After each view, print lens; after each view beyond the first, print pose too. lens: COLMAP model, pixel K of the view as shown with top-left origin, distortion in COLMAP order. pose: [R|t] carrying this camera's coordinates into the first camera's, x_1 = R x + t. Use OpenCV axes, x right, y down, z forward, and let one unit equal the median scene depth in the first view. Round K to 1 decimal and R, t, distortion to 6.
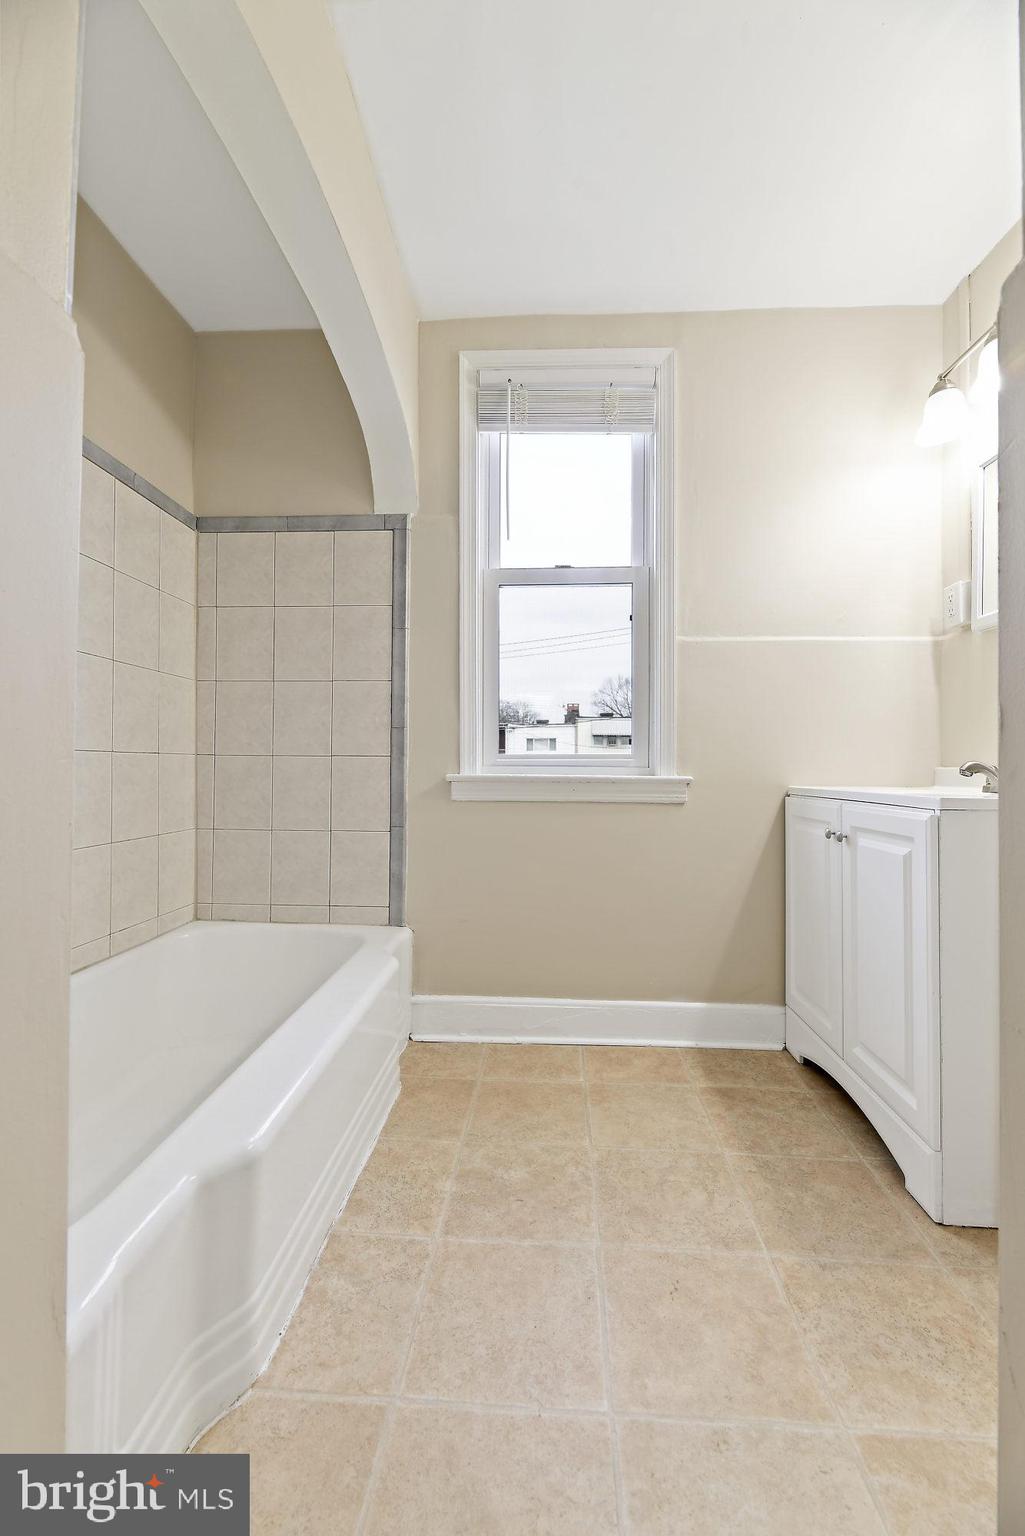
lens RADIAL K [[615.8, 0, 512.3], [0, 615.8, 762.8], [0, 0, 1]] dist [-0.009793, -0.000439]
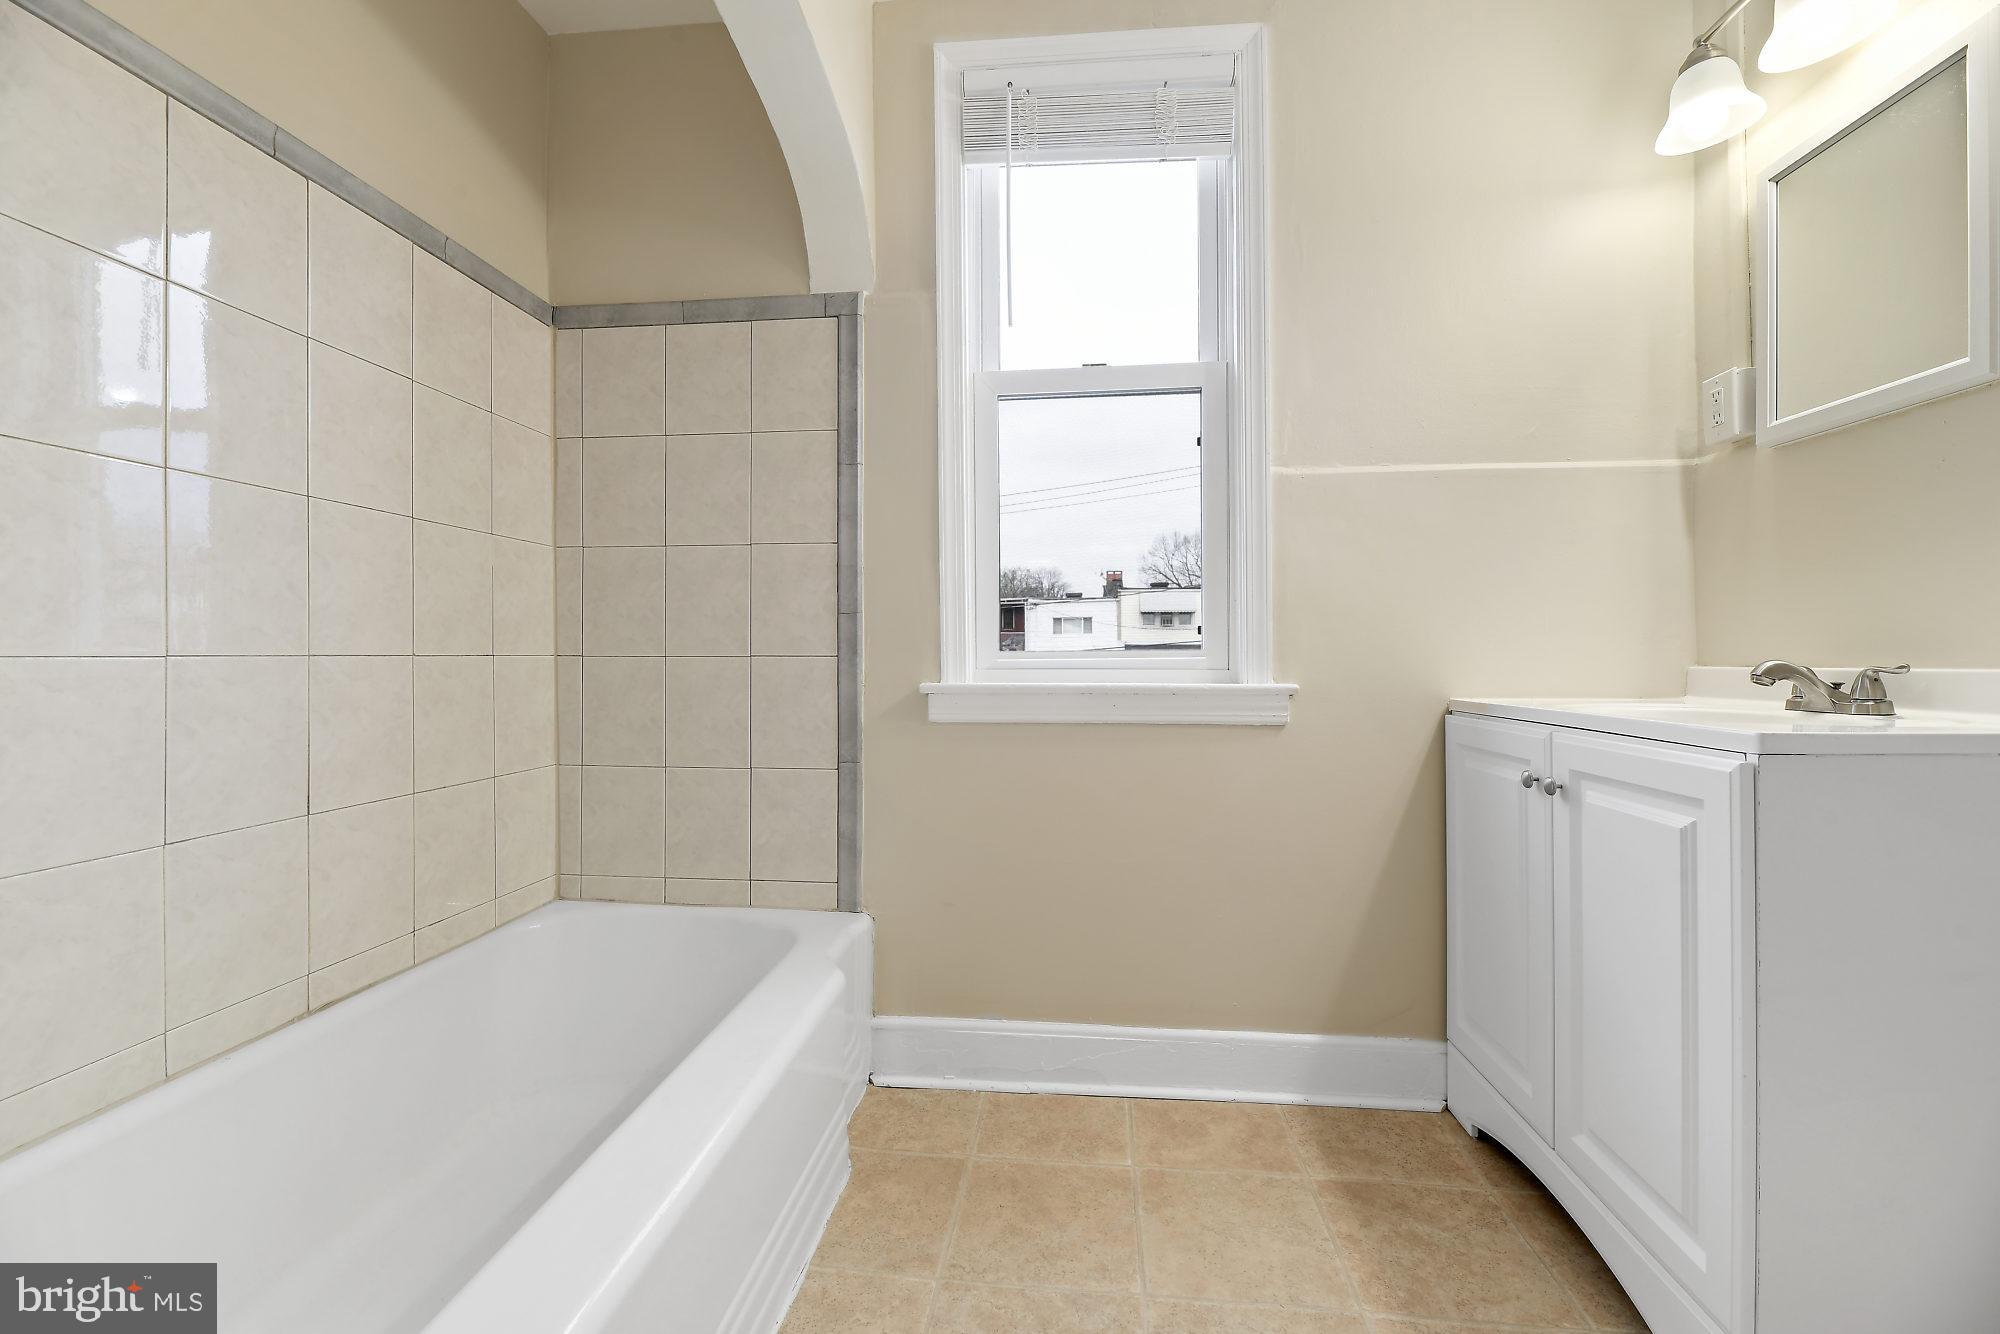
lens RADIAL K [[801.8, 0, 1010.5], [0, 801.8, 663.4], [0, 0, 1]] dist [-0.009793, -0.000439]
pose [[0.999432, -0.010784, -0.031938, 0.018691], [0.011357, 0.999777, 0.017822, -0.017960], [0.031738, -0.018175, 0.999331, 0.149363]]
